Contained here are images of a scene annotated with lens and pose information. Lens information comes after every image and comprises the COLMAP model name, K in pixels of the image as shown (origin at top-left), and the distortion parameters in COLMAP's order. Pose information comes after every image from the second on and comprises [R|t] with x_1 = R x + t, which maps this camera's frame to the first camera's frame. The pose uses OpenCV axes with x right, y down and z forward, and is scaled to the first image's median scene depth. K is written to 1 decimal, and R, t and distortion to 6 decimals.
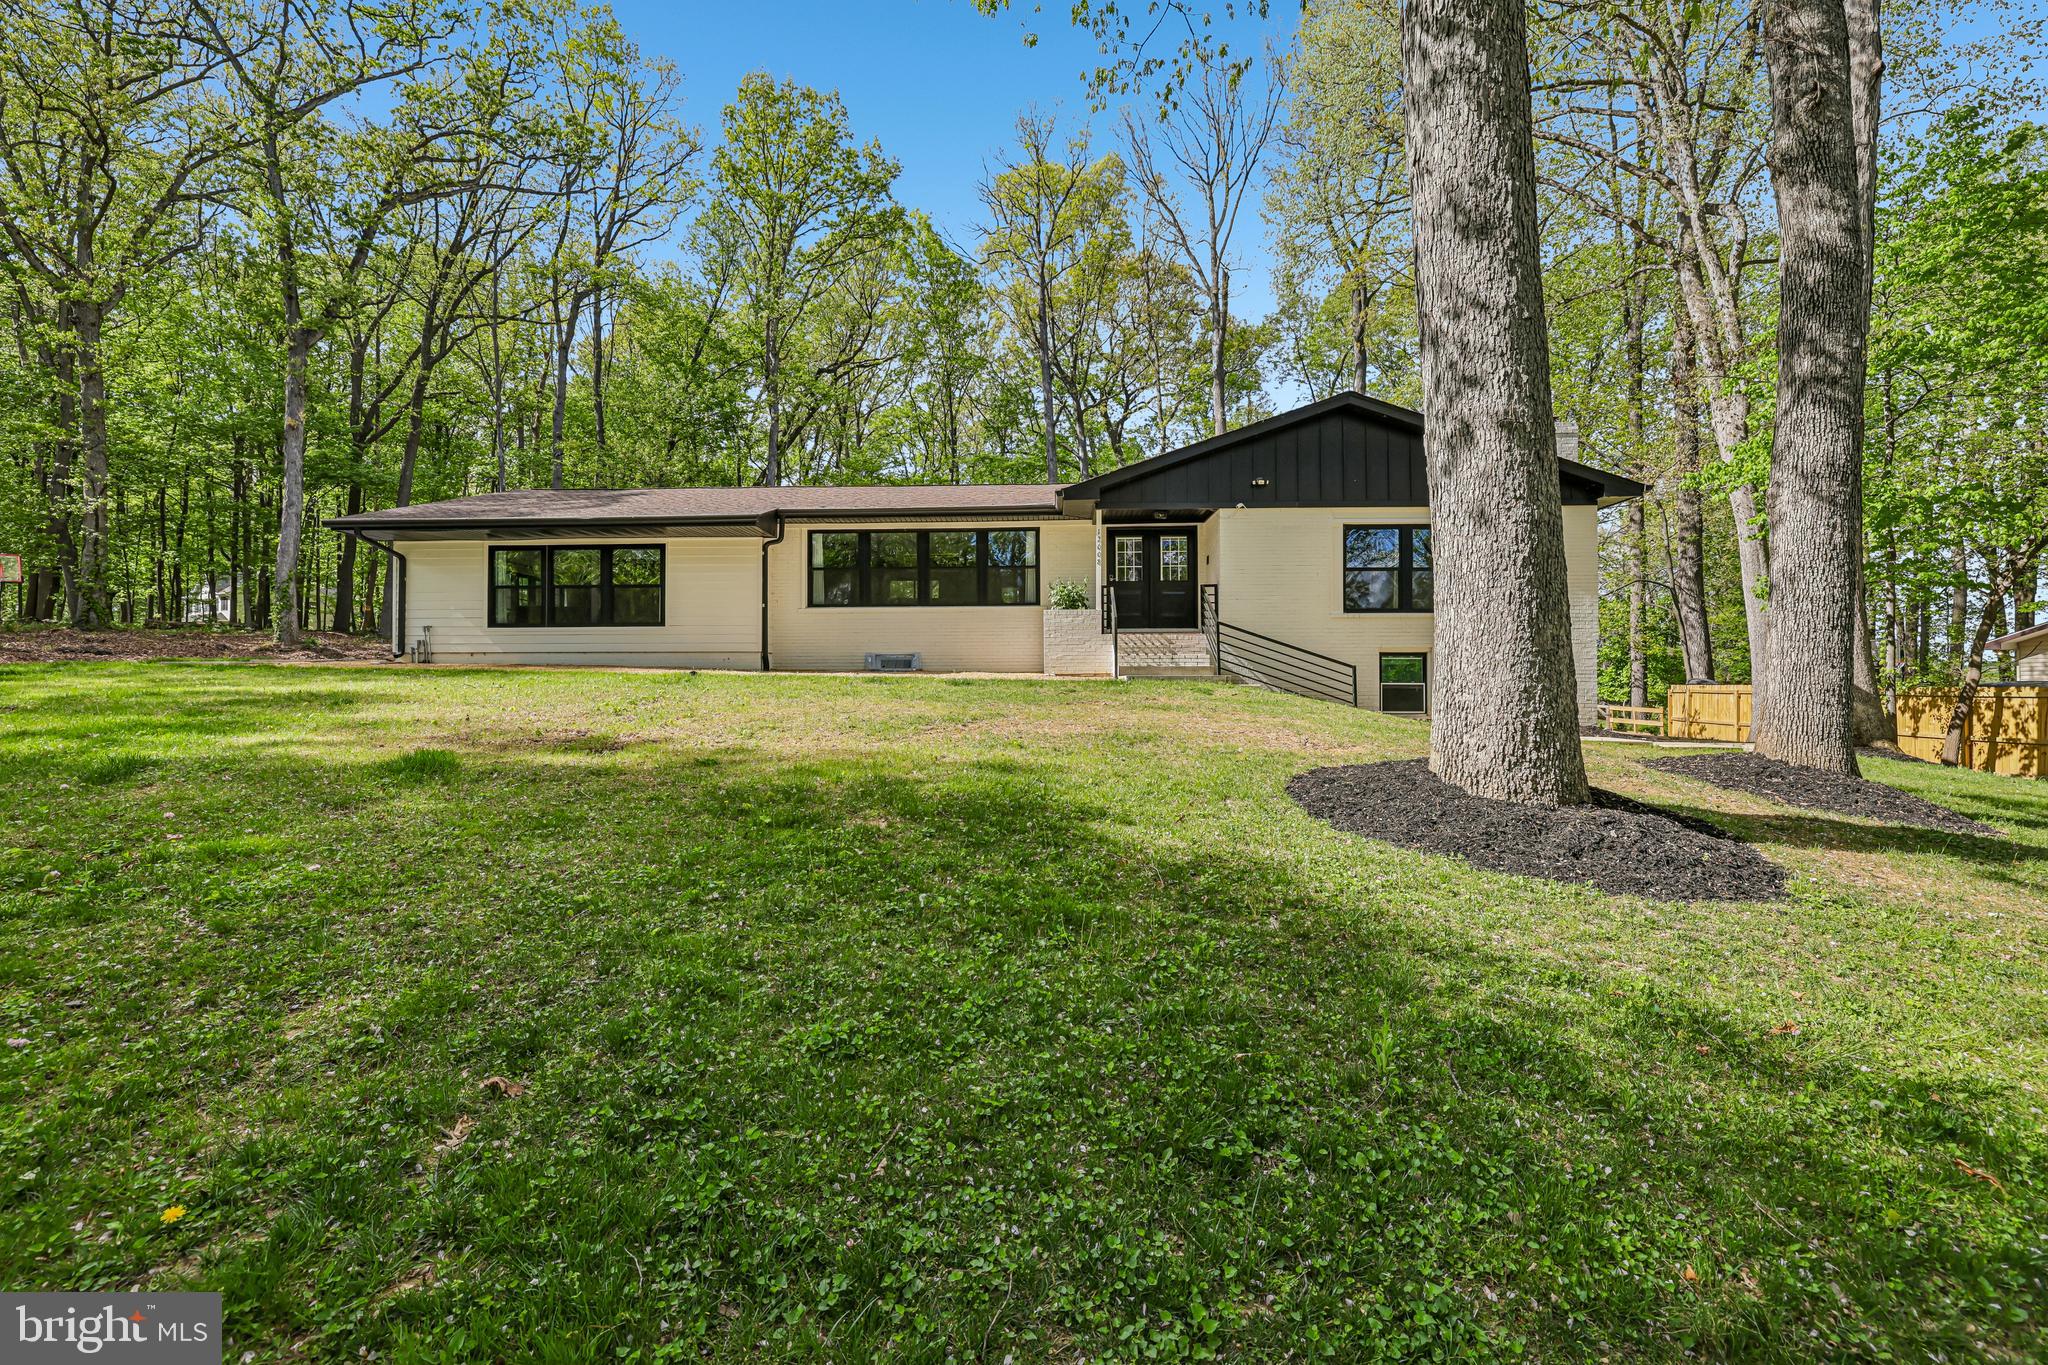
lens RADIAL K [[867.3, 0, 1013.8], [0, 867.3, 670.5], [0, 0, 1]] dist [0.002479, -0.000375]
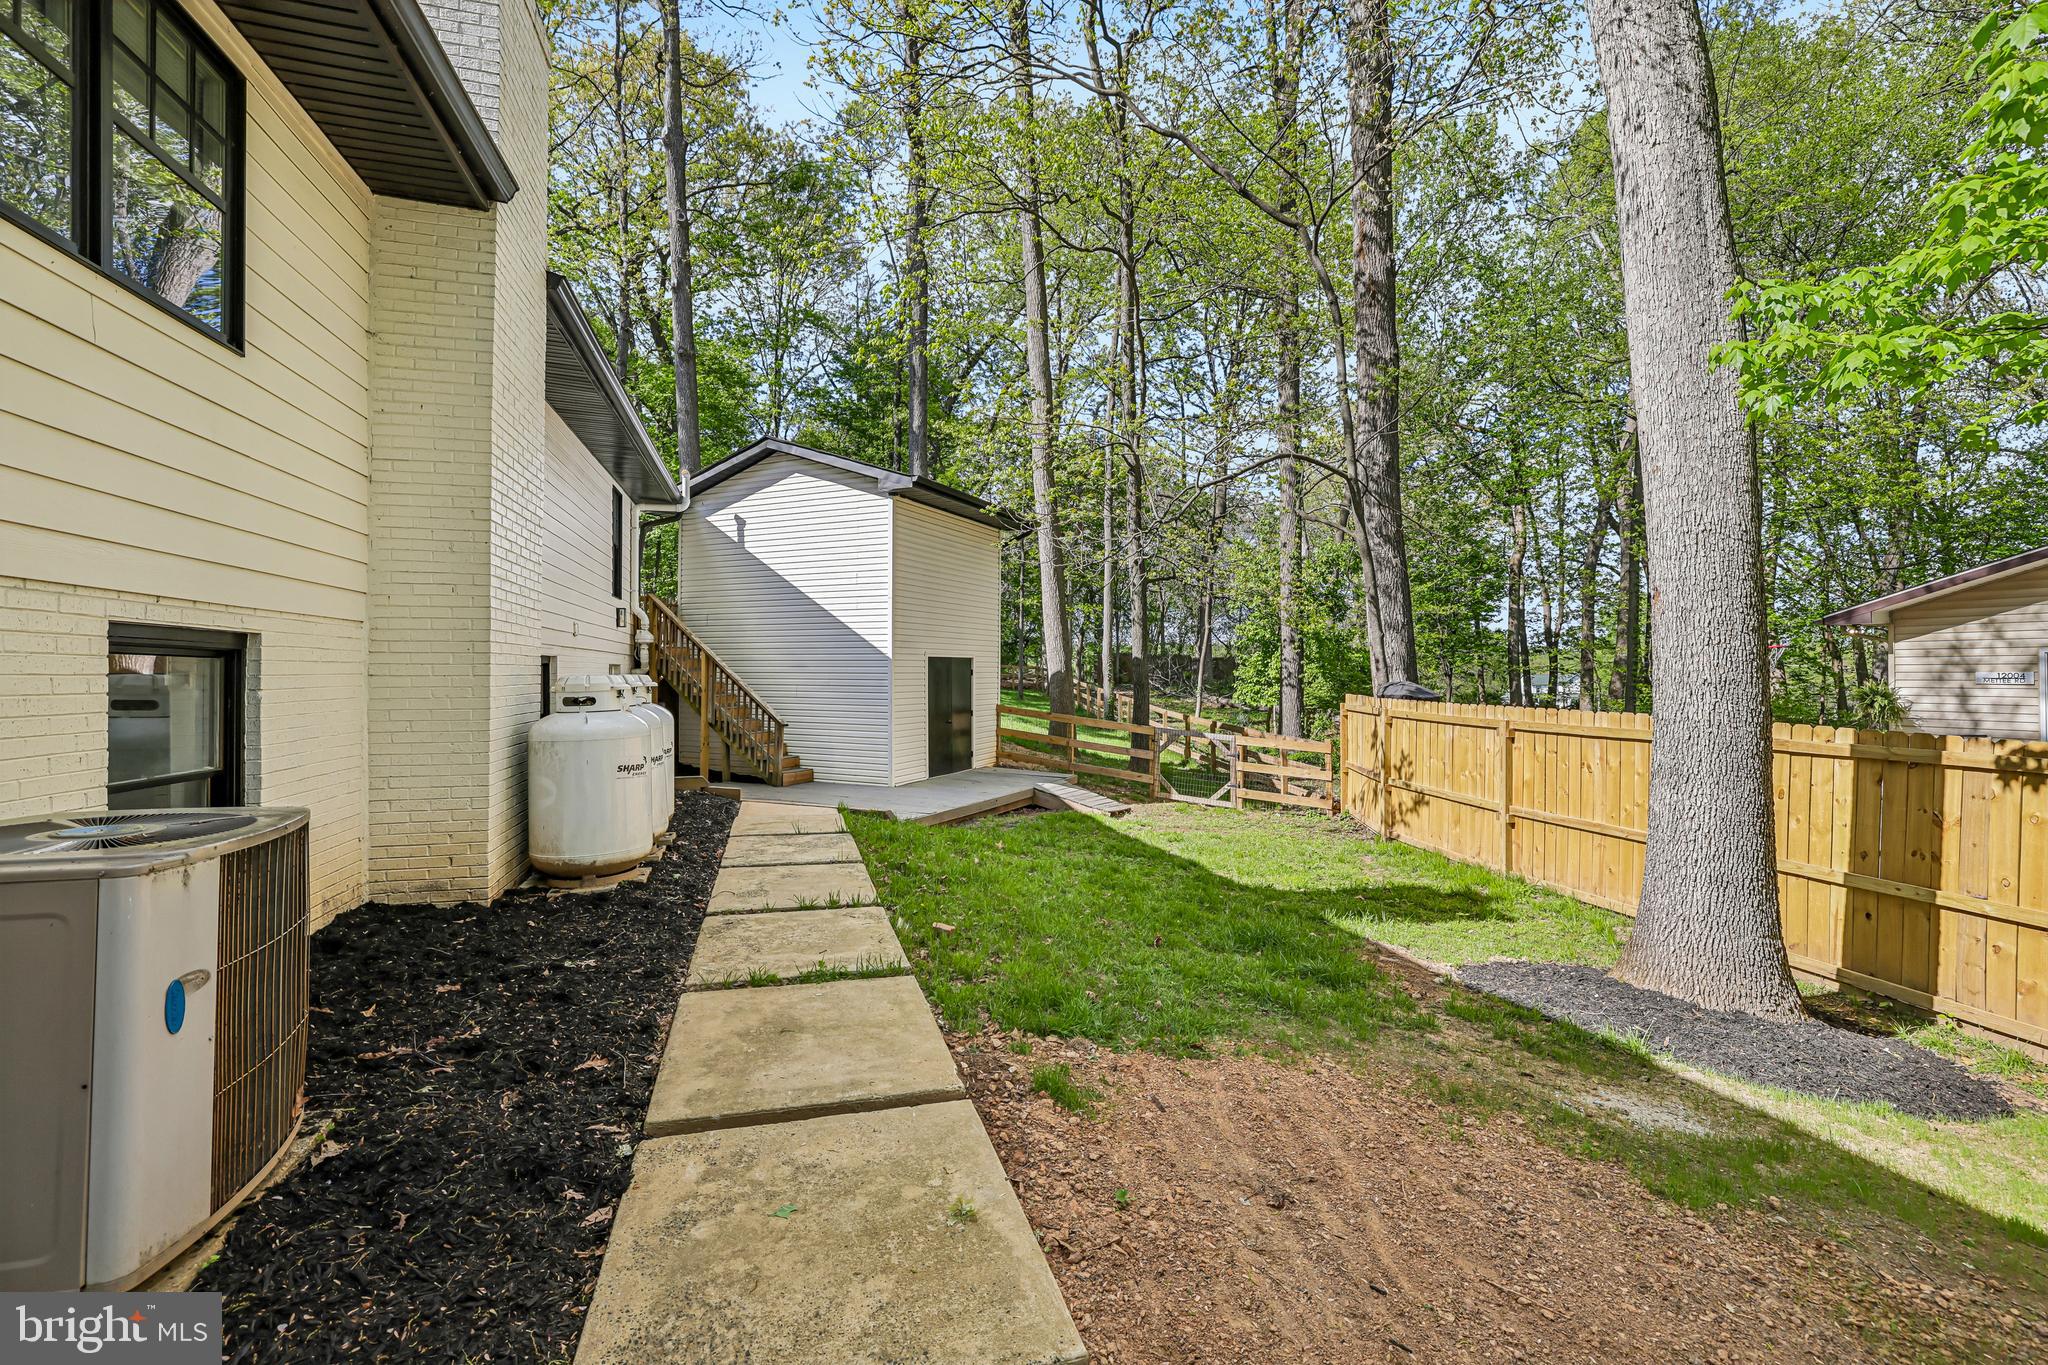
lens RADIAL K [[859.6, 0, 1015.2], [0, 859.6, 673.4], [0, 0, 1]] dist [0.001469, -0.000078]
pose [[0.951918, -0.005577, 0.306302, 0.762486], [-0.002134, 0.999689, 0.024833, -0.011503], [-0.306345, -0.024293, 0.951610, 1.058381]]
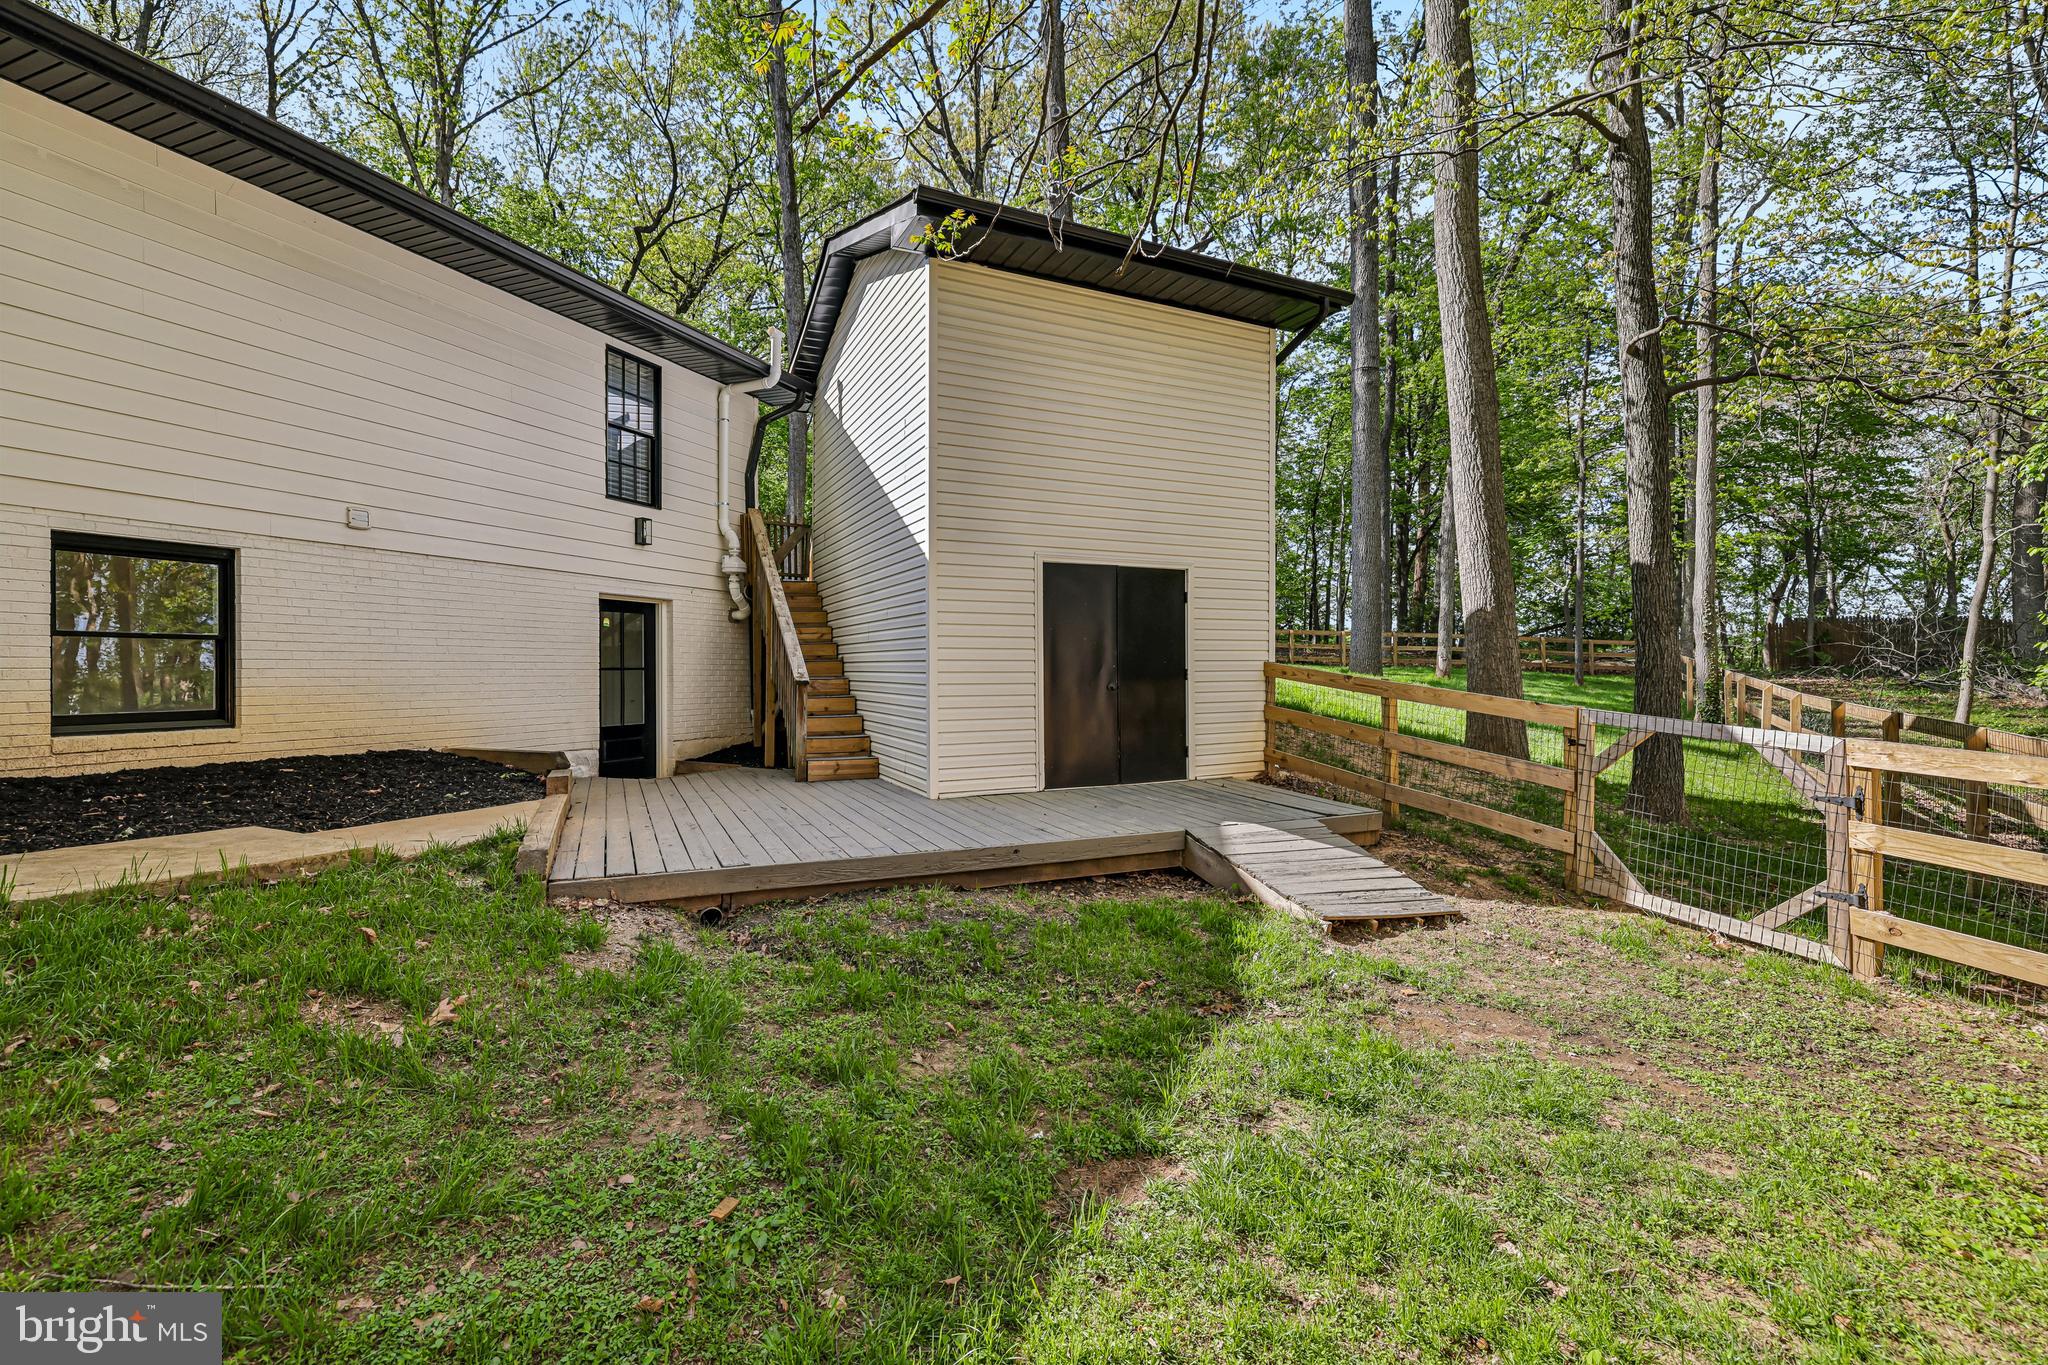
lens RADIAL K [[859.6, 0, 1015.2], [0, 859.6, 673.4], [0, 0, 1]] dist [0.001469, -0.000078]
pose [[0.934558, -0.004818, -0.355779, 1.102848], [0.014289, 0.999610, 0.023998, 0.043567], [0.355525, -0.027511, 0.934262, 1.482458]]
